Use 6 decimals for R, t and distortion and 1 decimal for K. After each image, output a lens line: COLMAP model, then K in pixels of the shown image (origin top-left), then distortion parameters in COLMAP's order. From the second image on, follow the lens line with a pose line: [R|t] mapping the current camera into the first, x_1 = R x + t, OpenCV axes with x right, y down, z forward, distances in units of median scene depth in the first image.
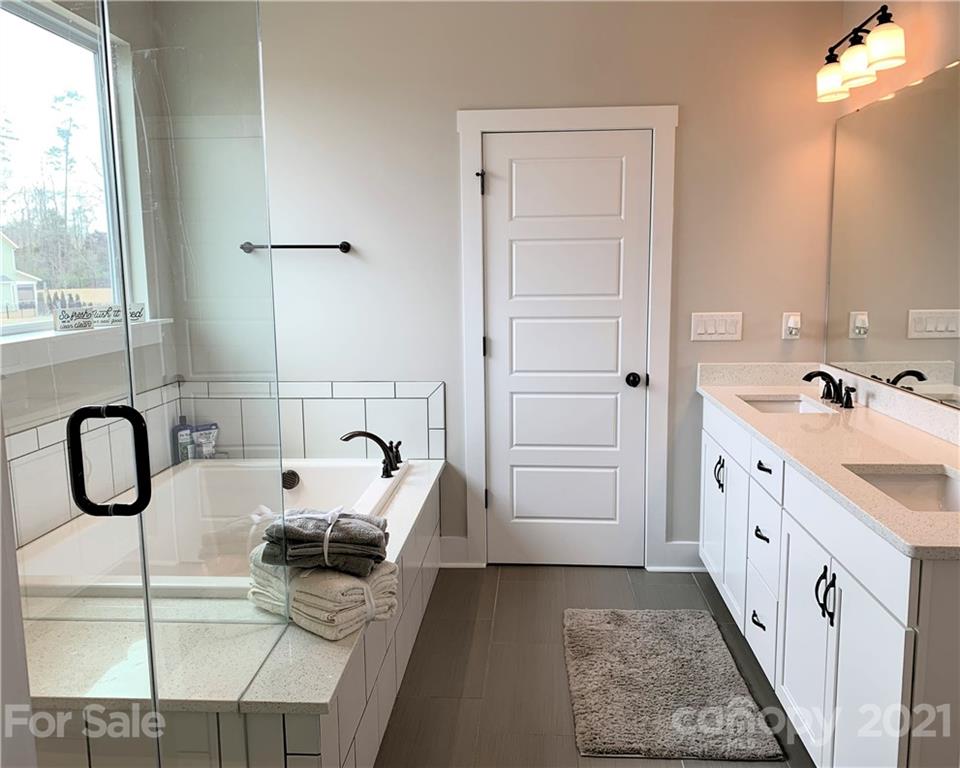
lens RADIAL K [[804.9, 0, 480.0], [0, 804.9, 384.0], [0, 0, 1]] dist [0.094875, -0.179632]
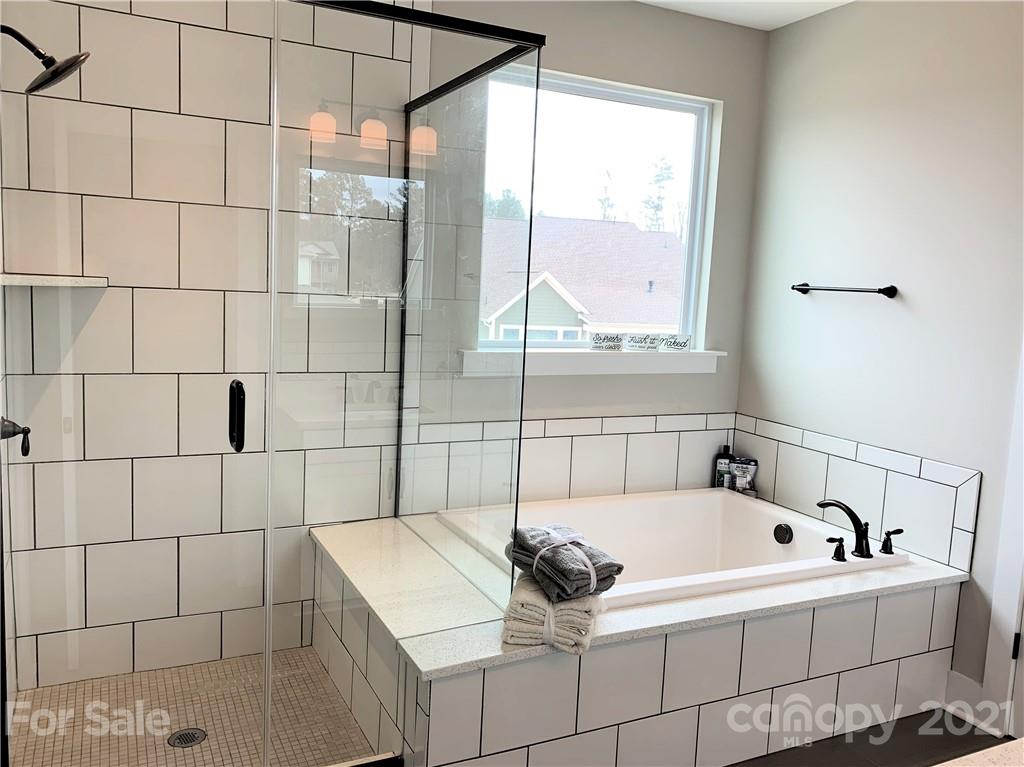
lens RADIAL K [[818.2, 0, 512.0], [0, 818.2, 383.5], [0, 0, 1]] dist [0.024747, -0.004251]
pose [[0.481602, 0.137509, -0.865535, 0.418179], [-0.176354, 0.982618, 0.057984, -0.053389], [0.858463, 0.124715, 0.497481, 0.232048]]
